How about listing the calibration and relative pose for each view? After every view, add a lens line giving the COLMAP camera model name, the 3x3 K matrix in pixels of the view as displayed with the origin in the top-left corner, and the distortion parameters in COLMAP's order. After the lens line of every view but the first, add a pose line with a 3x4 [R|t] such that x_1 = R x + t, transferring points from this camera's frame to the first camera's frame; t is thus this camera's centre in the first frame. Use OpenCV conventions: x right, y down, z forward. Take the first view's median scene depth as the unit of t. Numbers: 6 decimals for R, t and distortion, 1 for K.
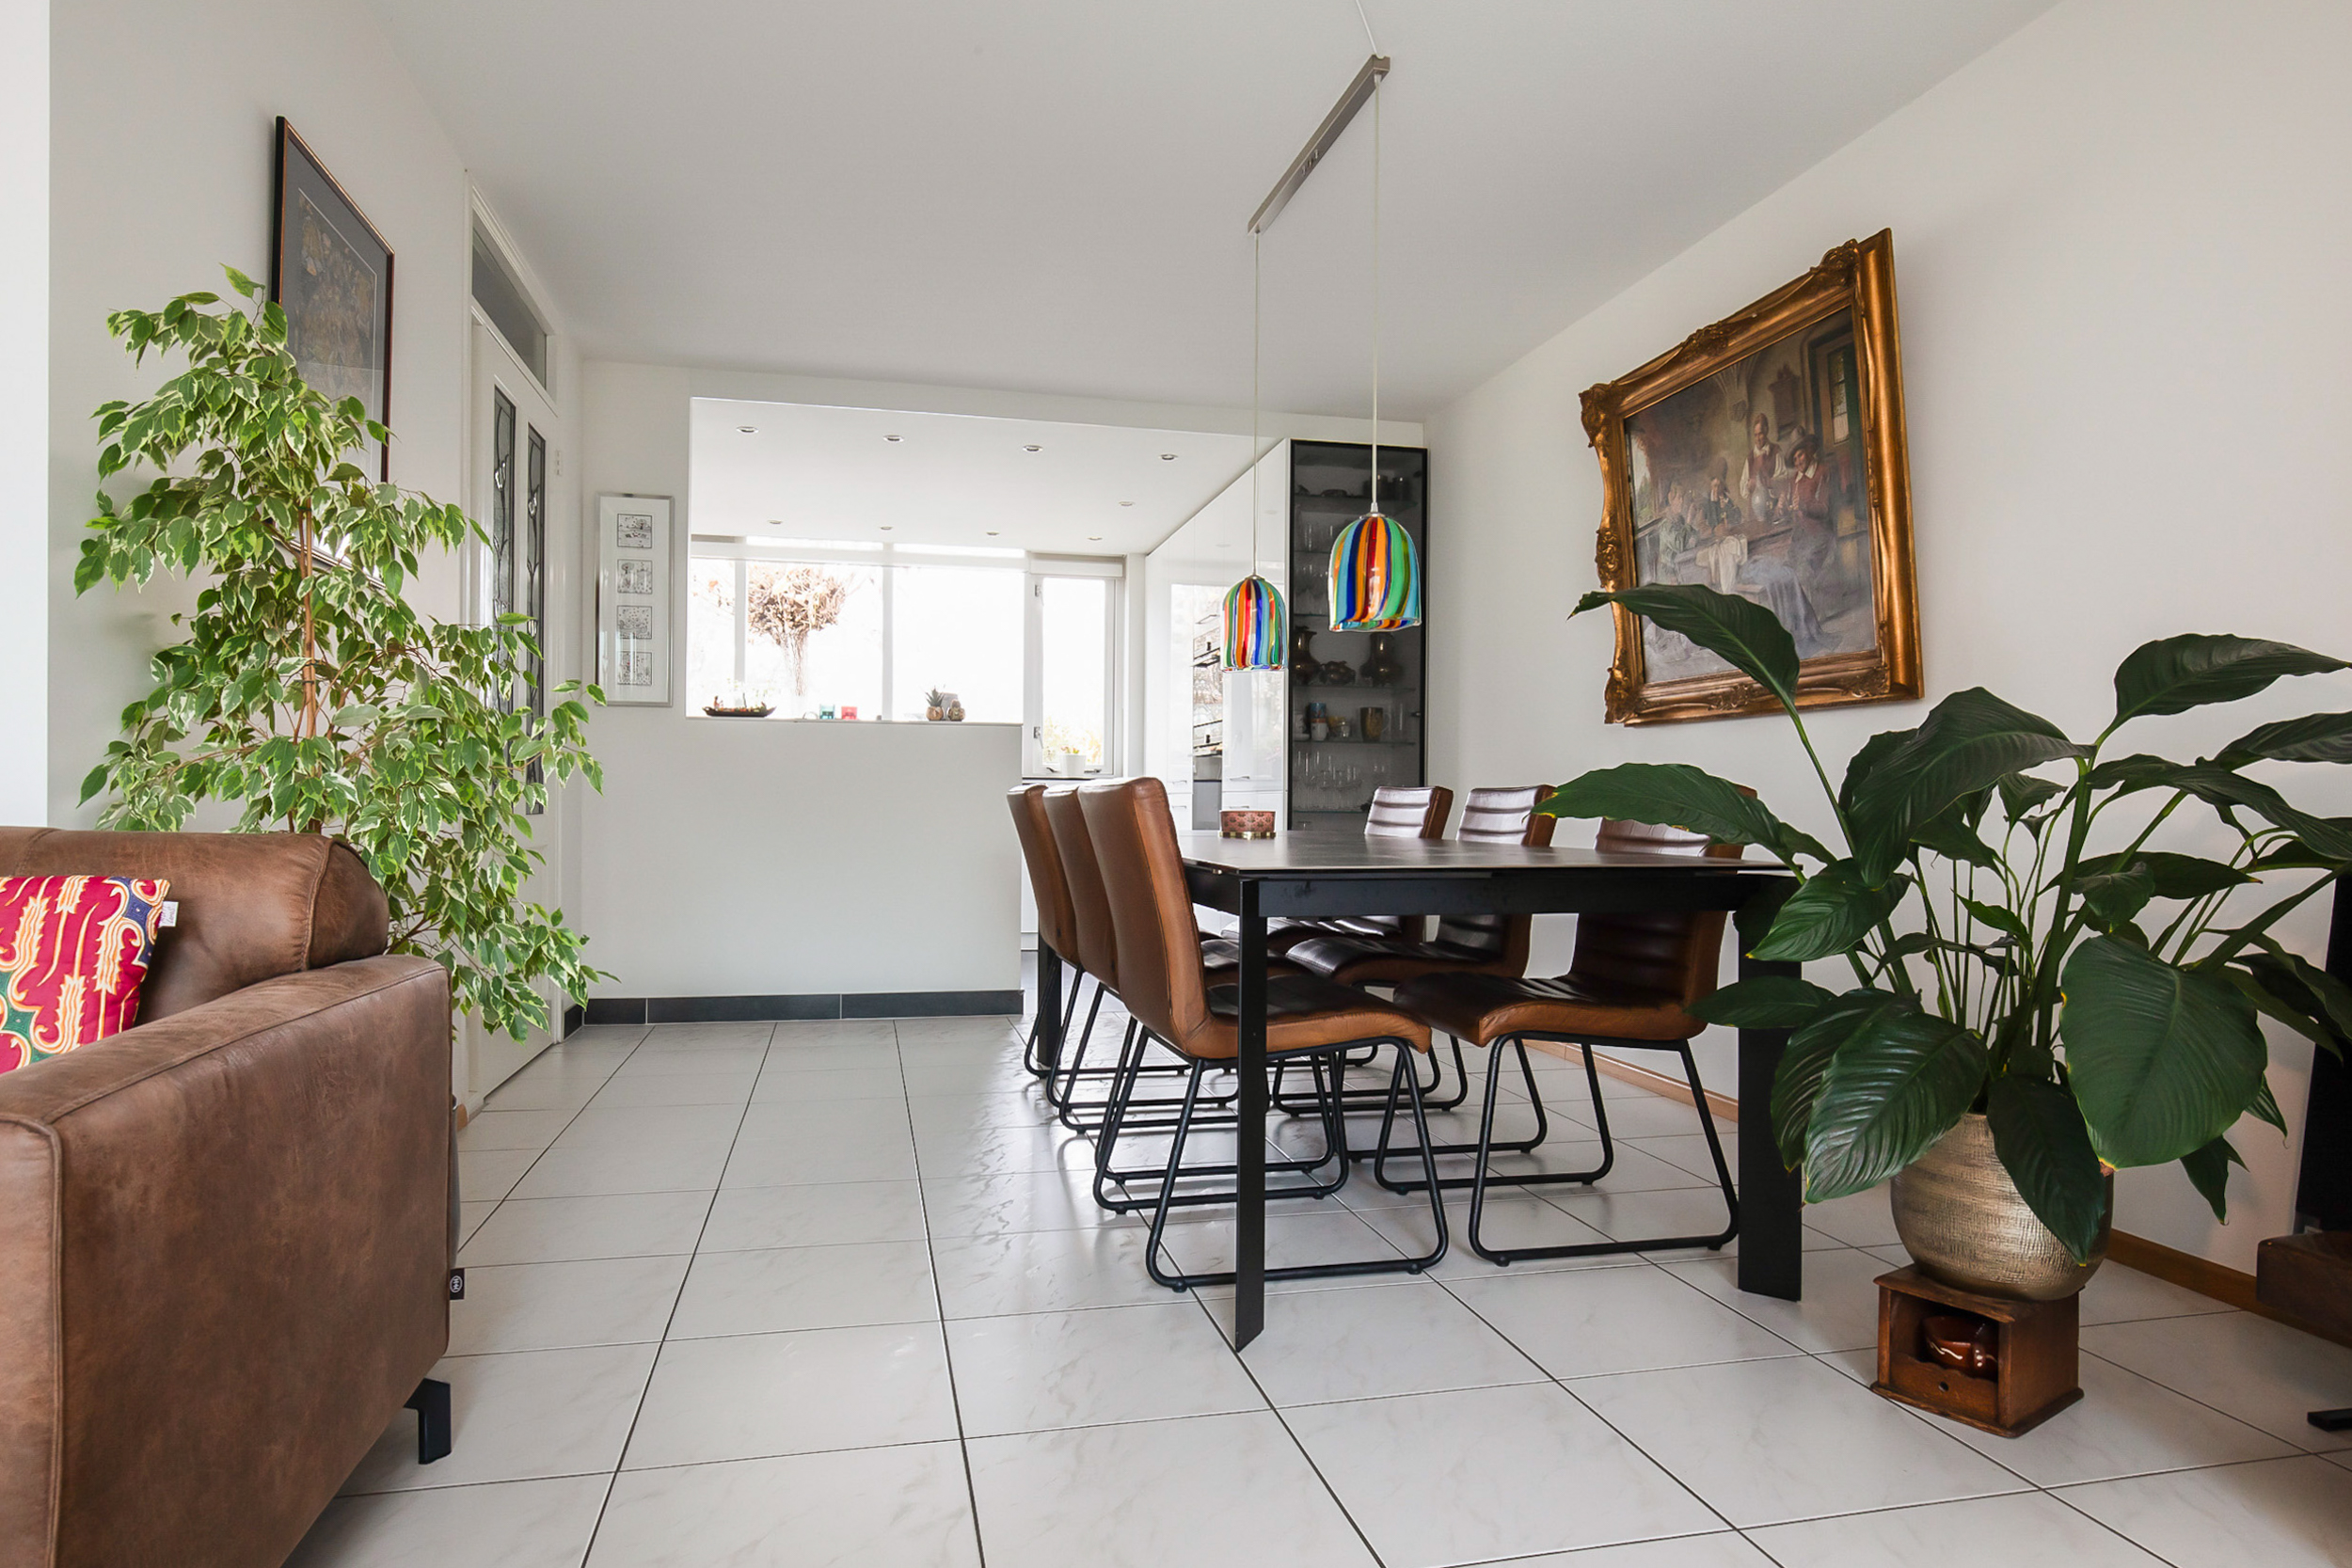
lens RADIAL K [[1401.4, 0, 1193.2], [0, 1401.4, 813.3], [0, 0, 1]] dist [-0.019978, 0.007176]
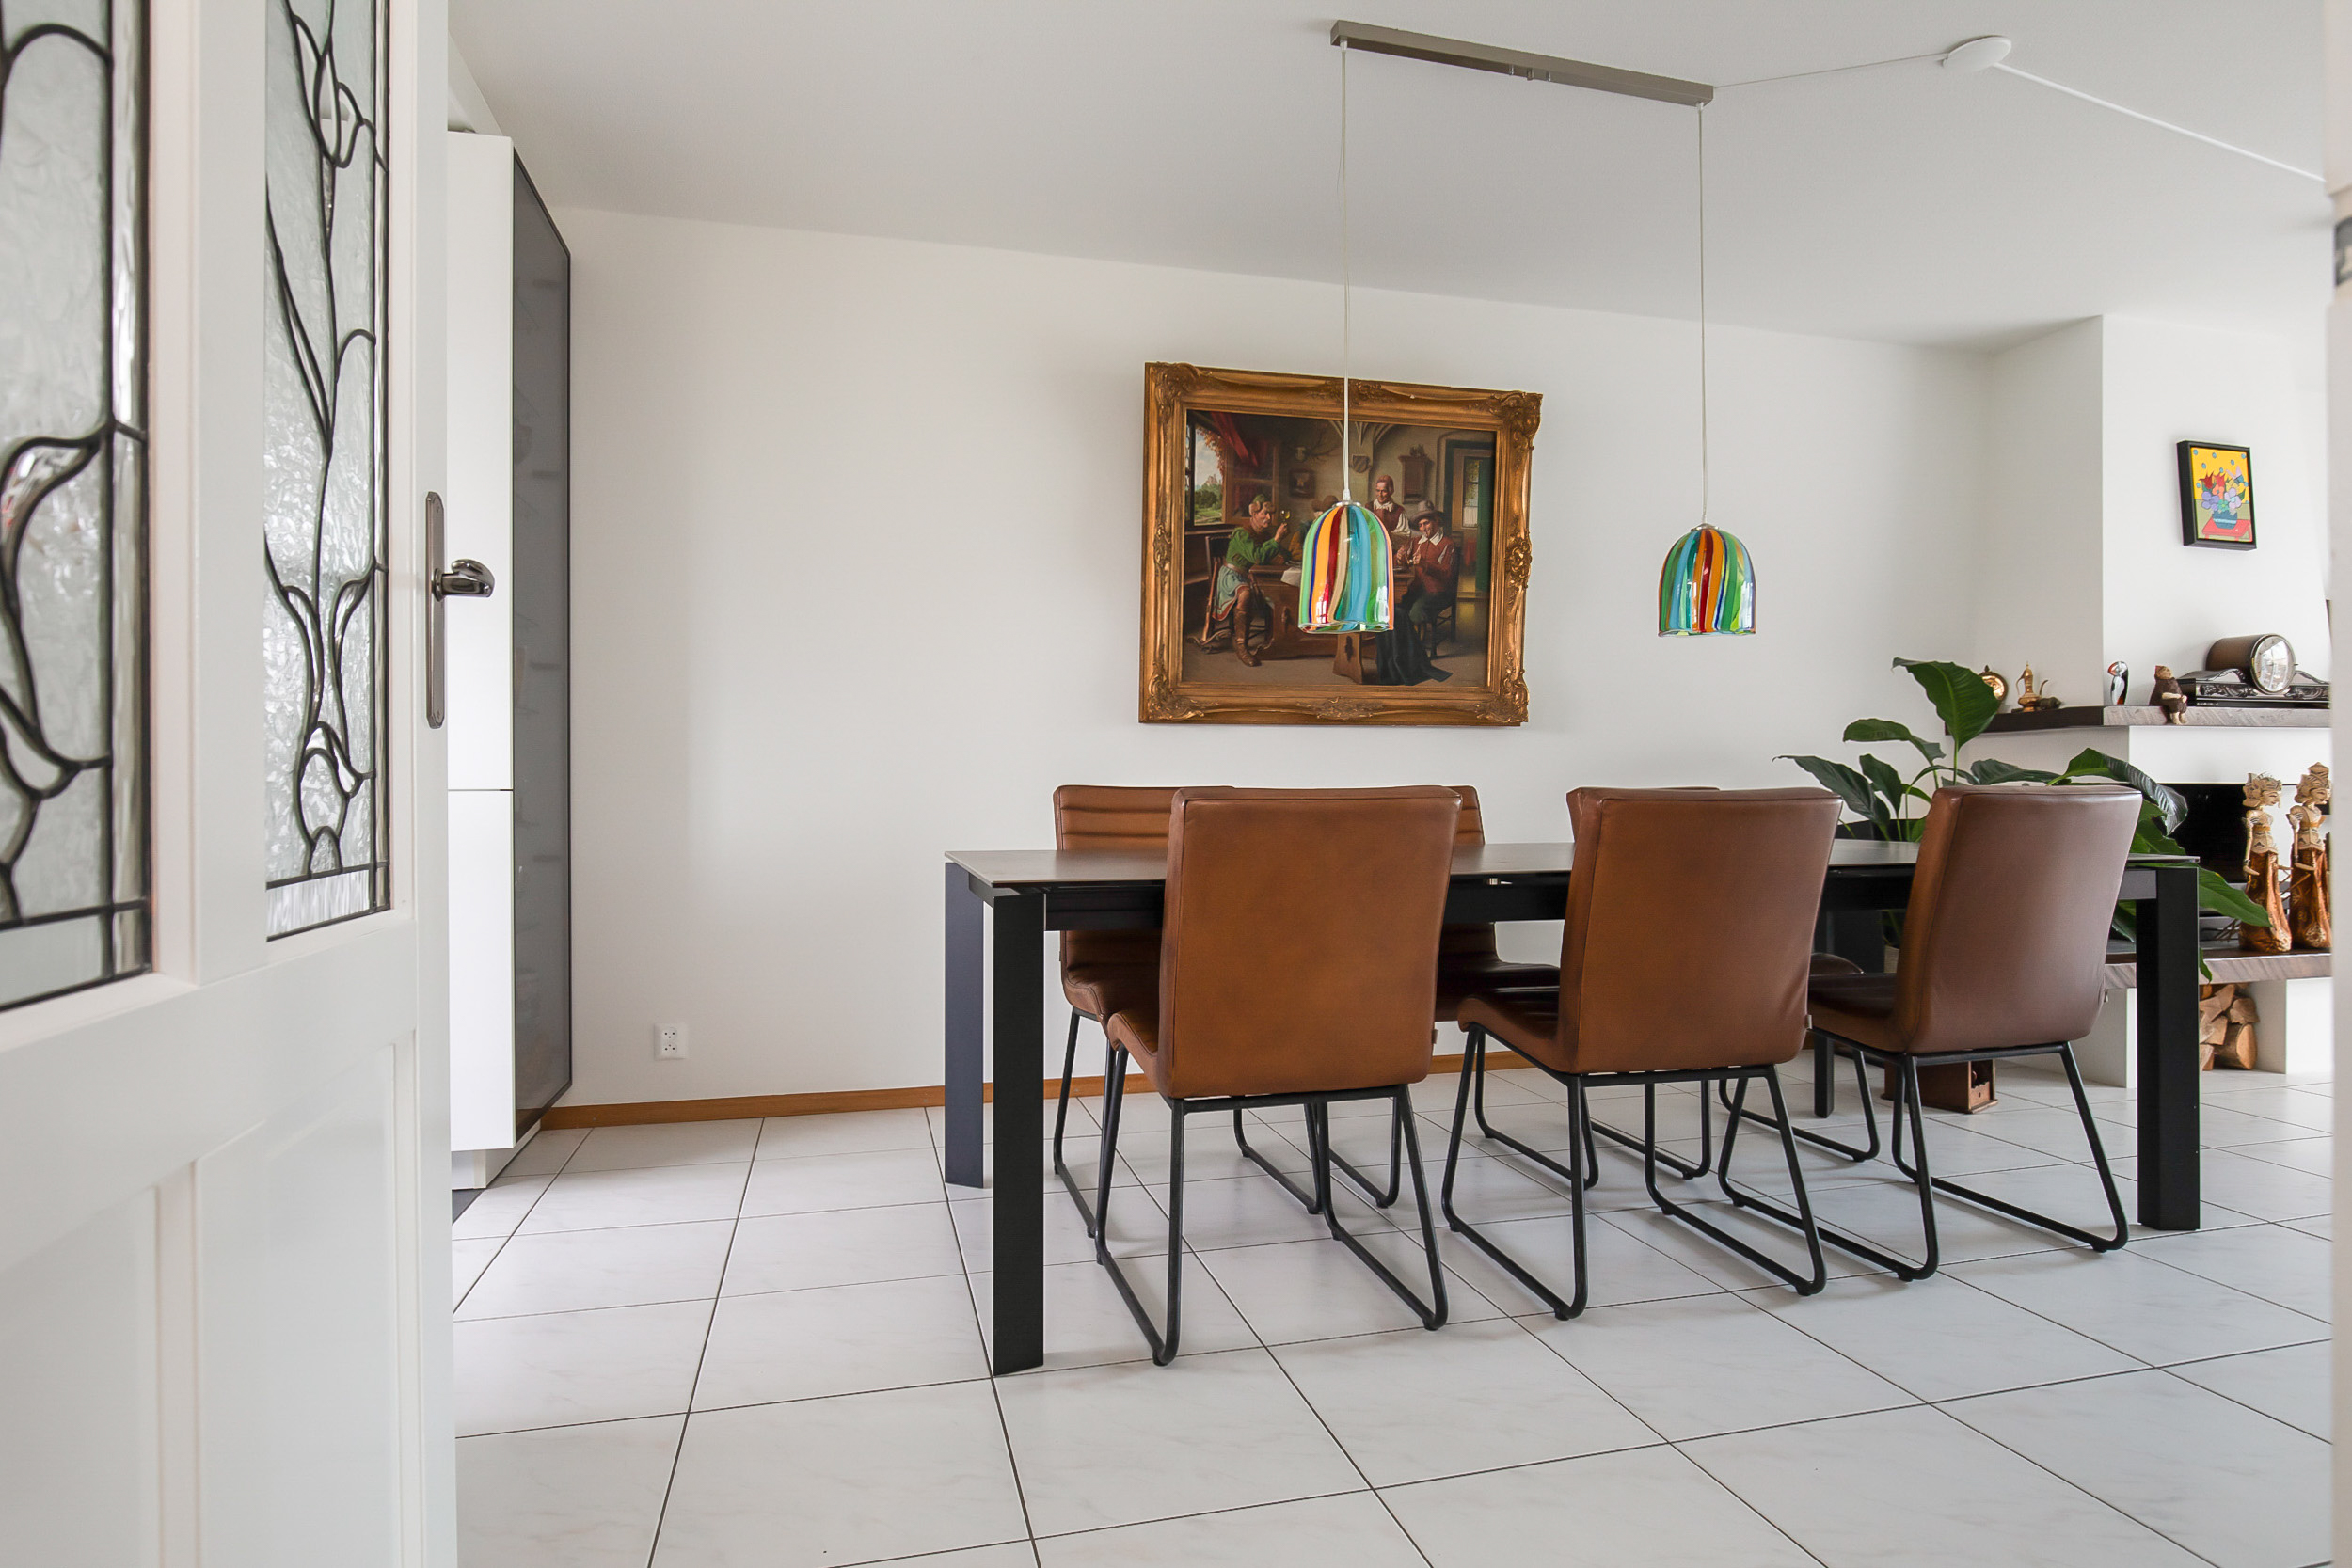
lens RADIAL K [[1319.9, 0, 1171.5], [0, 1319.9, 795.1], [0, 0, 1]] dist [-0.017794, -0.000660]
pose [[-0.022633, -0.002000, 0.999742, -1.096762], [0.010786, 0.999939, 0.002244, -0.024168], [-0.999686, 0.010834, -0.022610, 1.844790]]
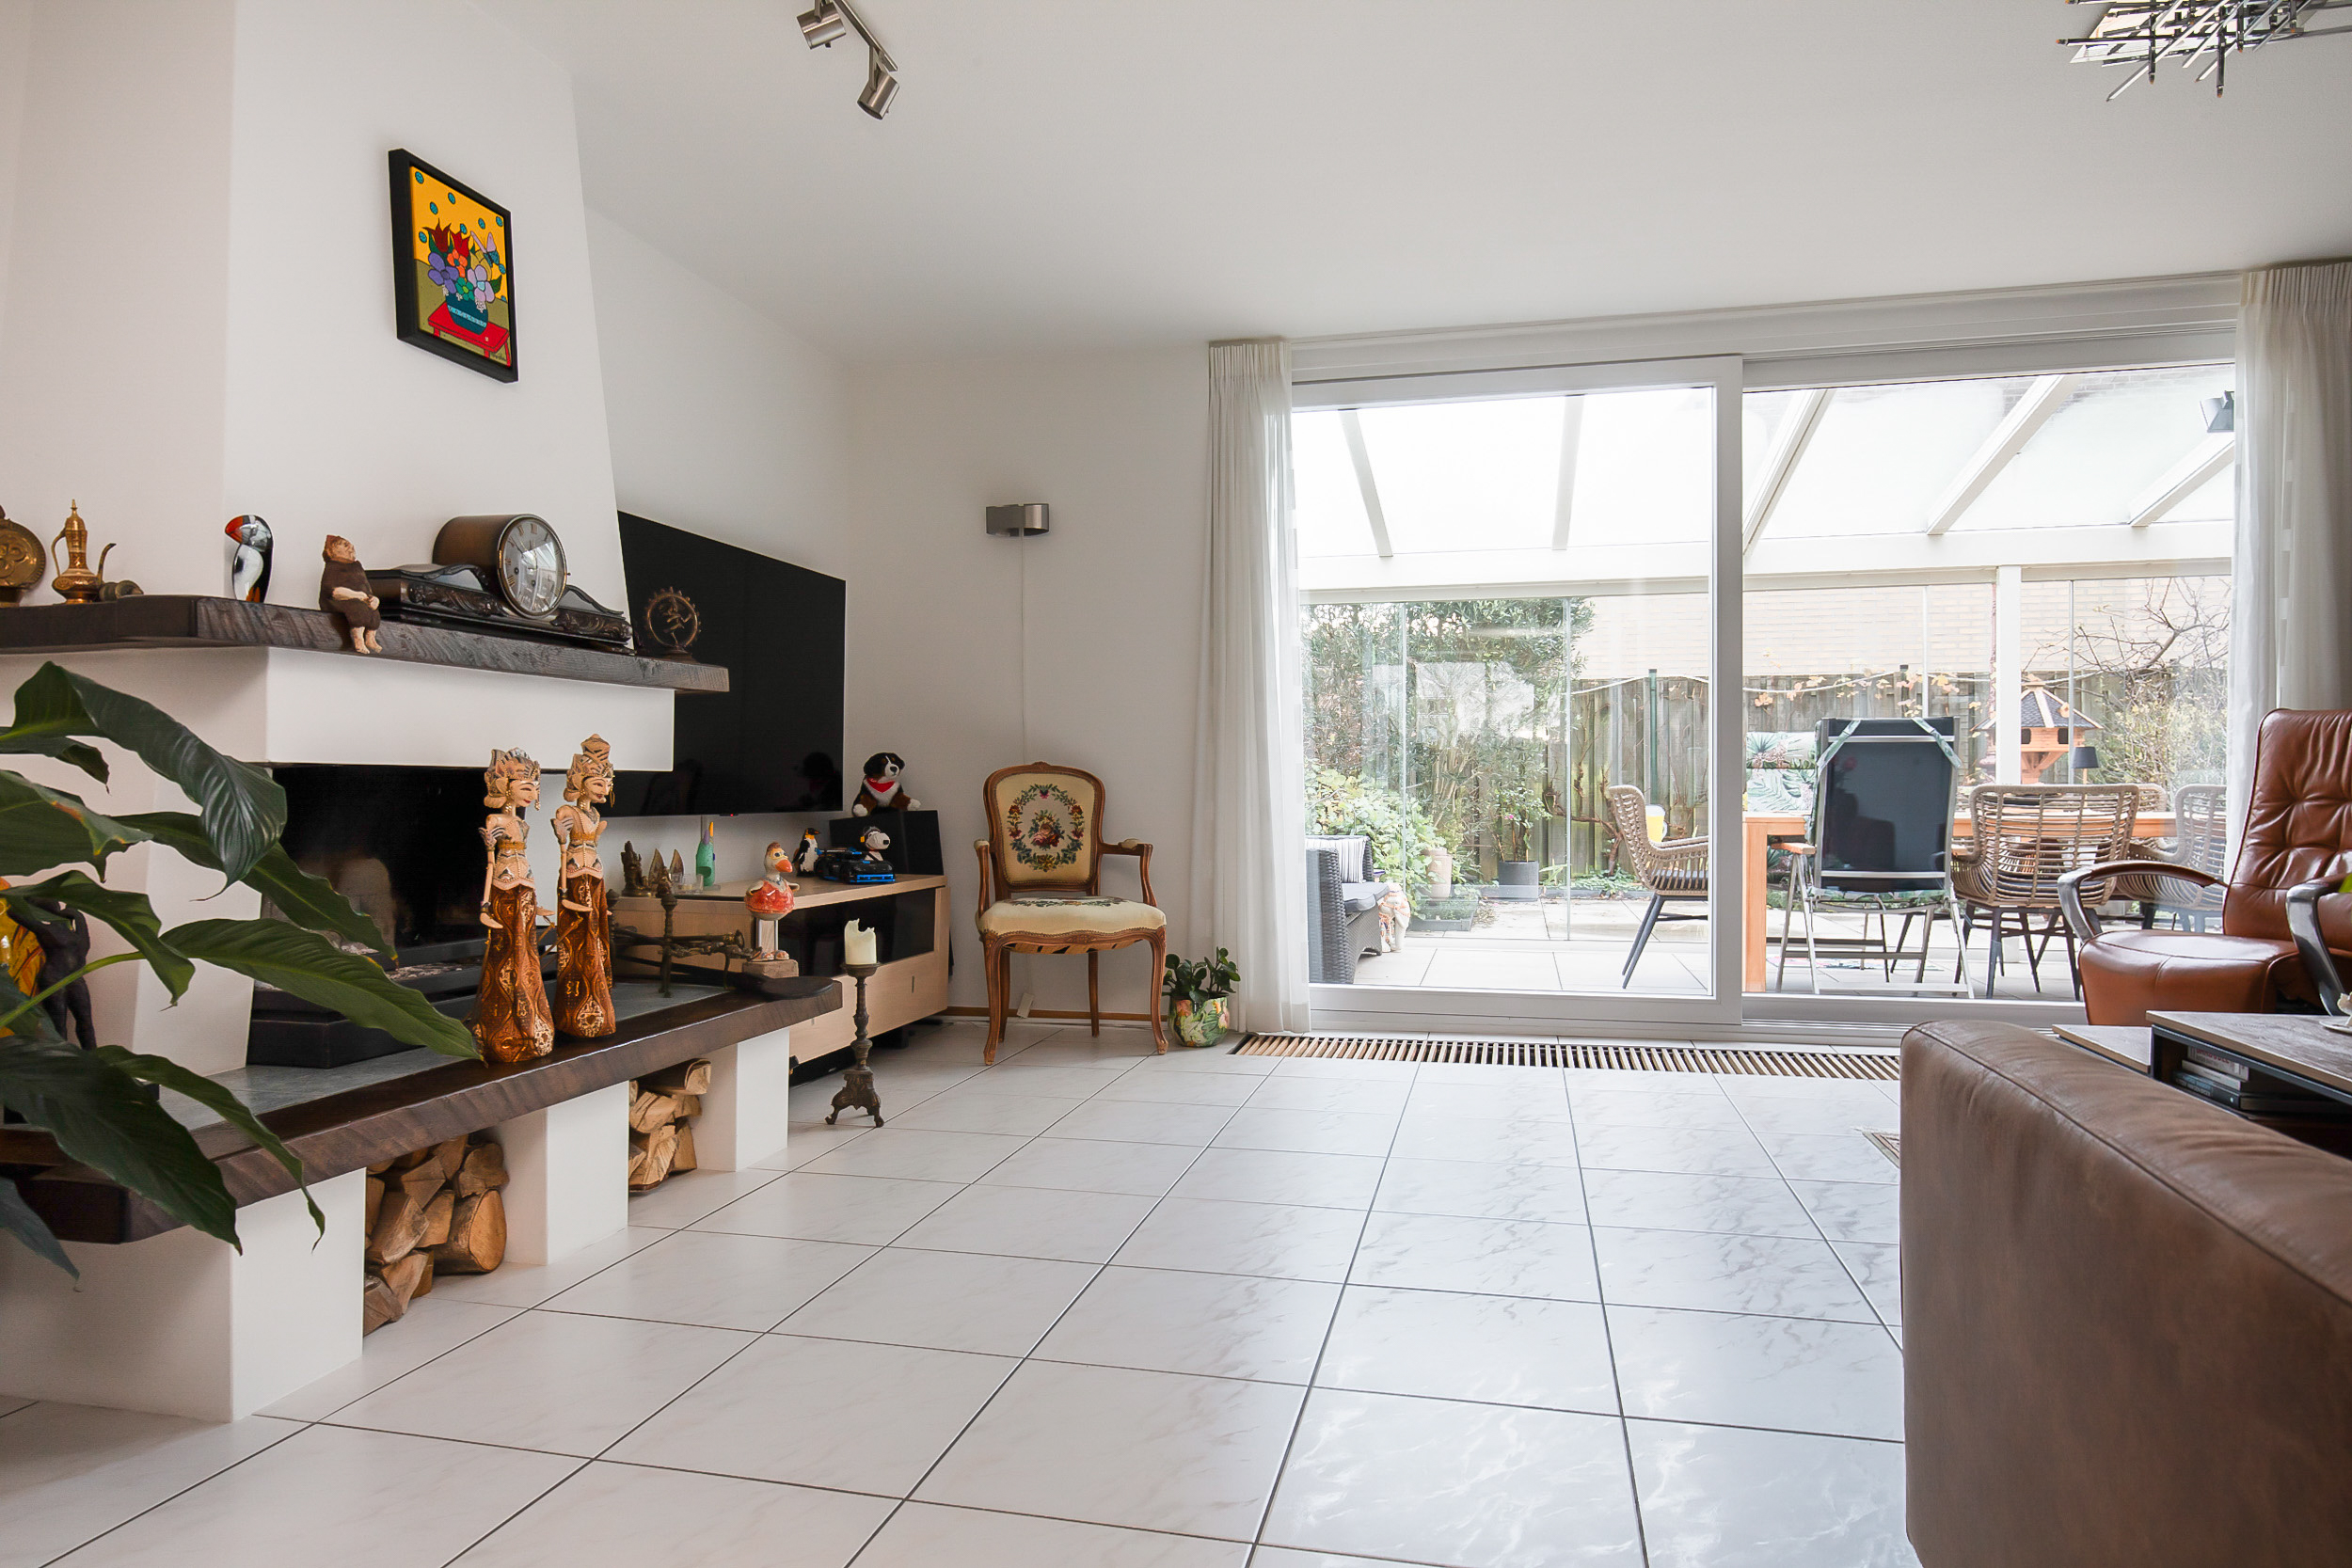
lens RADIAL K [[1401.4, 0, 1162.8], [0, 1401.4, 795.4], [0, 0, 1]] dist [-0.019978, 0.007176]
pose [[-0.888468, -0.010893, 0.458809, -0.316930], [-0.002424, 0.999816, 0.019043, -0.020085], [-0.458932, 0.015807, -0.888331, 1.061840]]
